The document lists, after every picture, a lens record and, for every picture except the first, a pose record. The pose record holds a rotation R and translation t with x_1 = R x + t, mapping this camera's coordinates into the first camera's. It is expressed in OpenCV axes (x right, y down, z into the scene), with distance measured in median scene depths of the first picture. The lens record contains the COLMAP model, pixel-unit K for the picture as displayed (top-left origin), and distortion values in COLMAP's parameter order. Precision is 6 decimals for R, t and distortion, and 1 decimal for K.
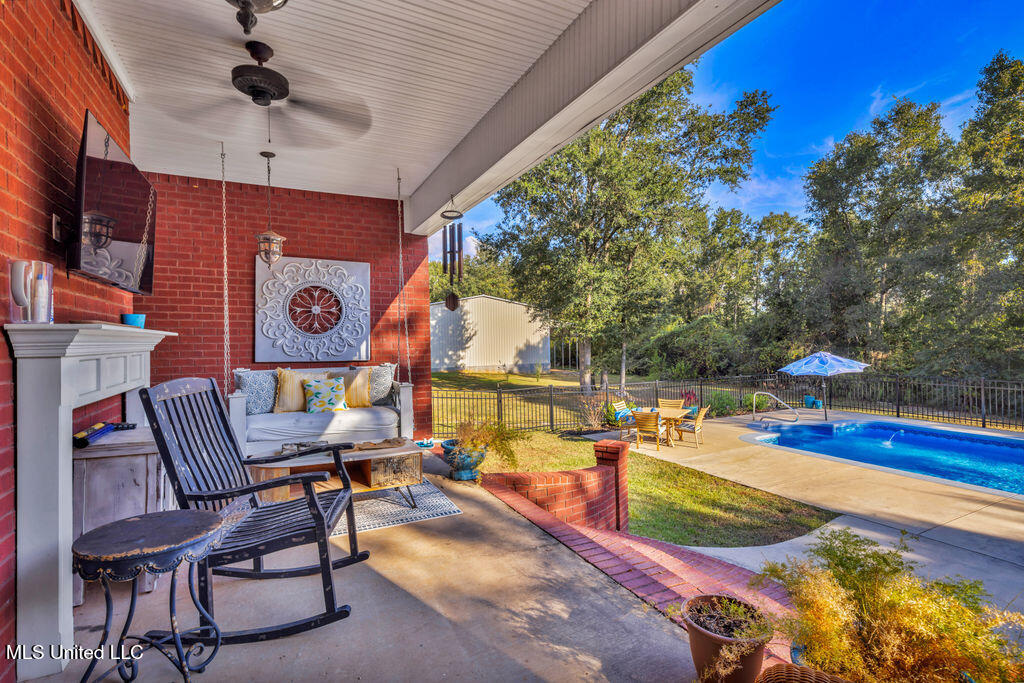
lens RADIAL K [[474.0, 0, 514.2], [0, 474.0, 317.6], [0, 0, 1]] dist [0.000387, 0.000799]
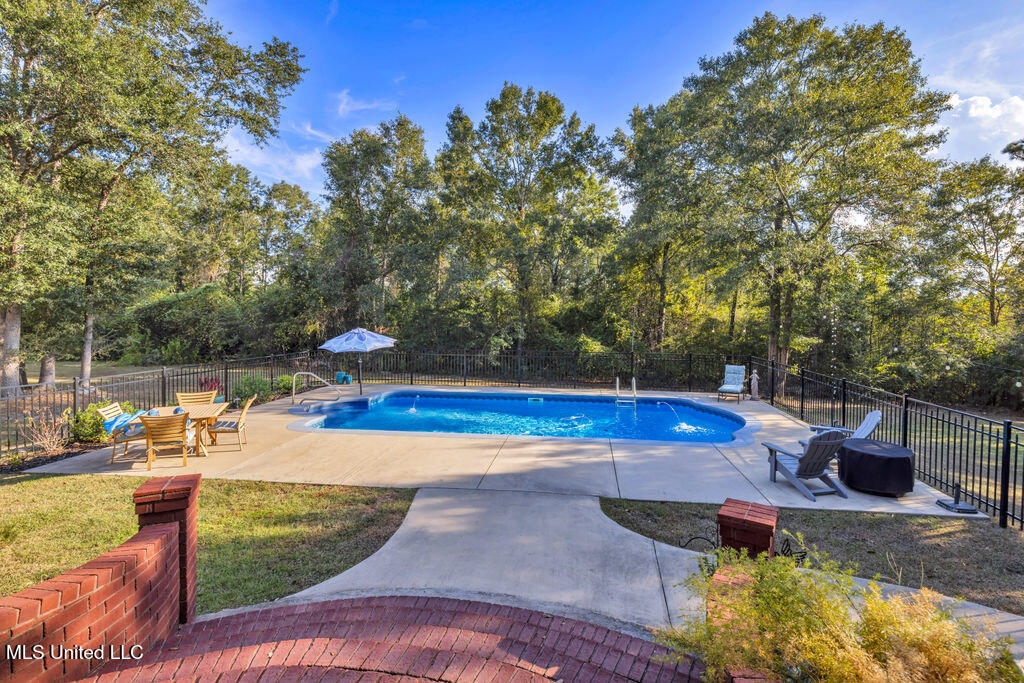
lens RADIAL K [[474.0, 0, 514.2], [0, 474.0, 317.6], [0, 0, 1]] dist [0.000387, 0.000799]
pose [[0.520977, 0.018683, 0.853366, -0.032494], [-0.064675, 0.997750, 0.017639, 0.006612], [-0.851117, -0.064381, 0.521014, 0.128782]]
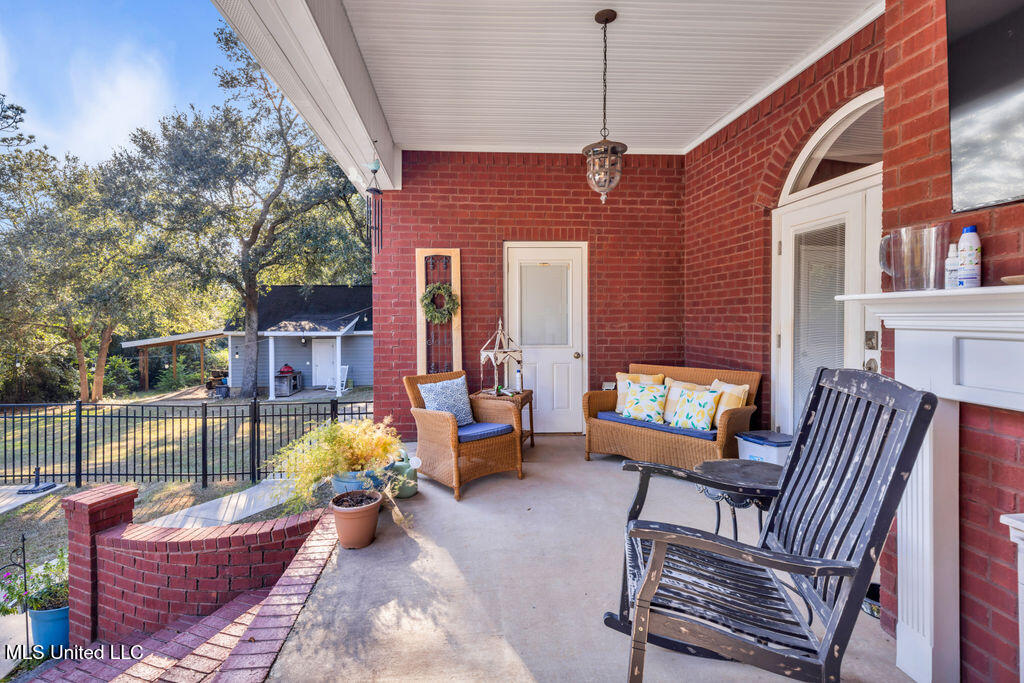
lens RADIAL K [[474.0, 0, 514.2], [0, 474.0, 317.6], [0, 0, 1]] dist [0.000387, 0.000799]
pose [[-0.936125, 0.033044, 0.350112, -0.104503], [0.019196, 0.998893, -0.042949, 0.015819], [-0.351144, -0.033485, -0.935723, 0.388501]]
